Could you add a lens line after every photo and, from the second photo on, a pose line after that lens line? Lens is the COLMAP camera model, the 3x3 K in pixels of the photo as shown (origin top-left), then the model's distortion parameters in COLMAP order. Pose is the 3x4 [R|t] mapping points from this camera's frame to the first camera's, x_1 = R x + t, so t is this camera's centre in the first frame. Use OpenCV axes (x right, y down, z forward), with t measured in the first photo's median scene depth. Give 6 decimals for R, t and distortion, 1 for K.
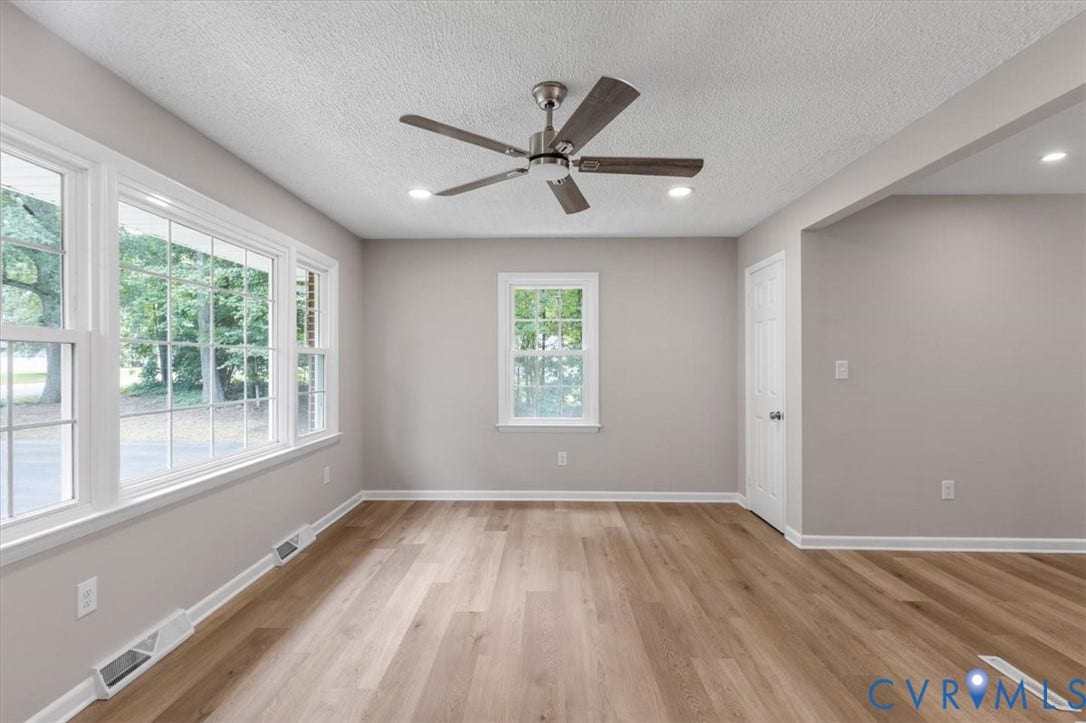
lens RADIAL K [[506.5, 0, 543.1], [0, 506.5, 363.1], [0, 0, 1]] dist [0.010636, -0.004267]
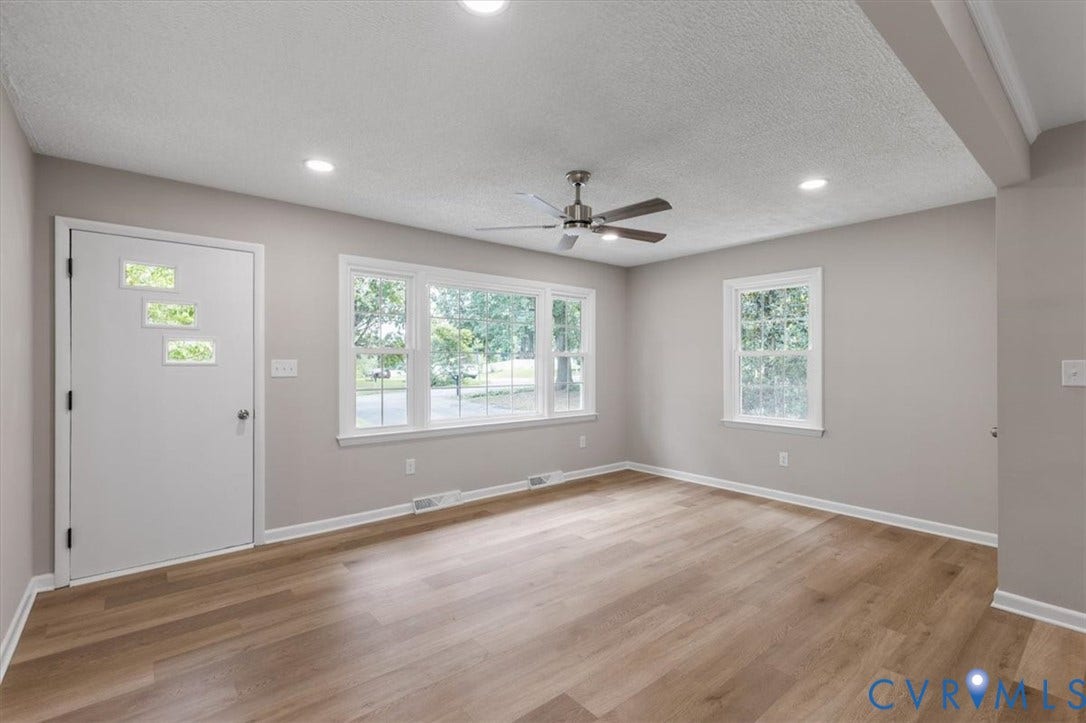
lens RADIAL K [[506.5, 0, 541.7], [0, 506.5, 360.7], [0, 0, 1]] dist [0.010636, -0.004267]
pose [[0.651511, -0.002815, -0.758634, 0.656530], [-0.000172, 0.999993, -0.003859, -0.000546], [0.758639, 0.002645, 0.651506, -0.012773]]
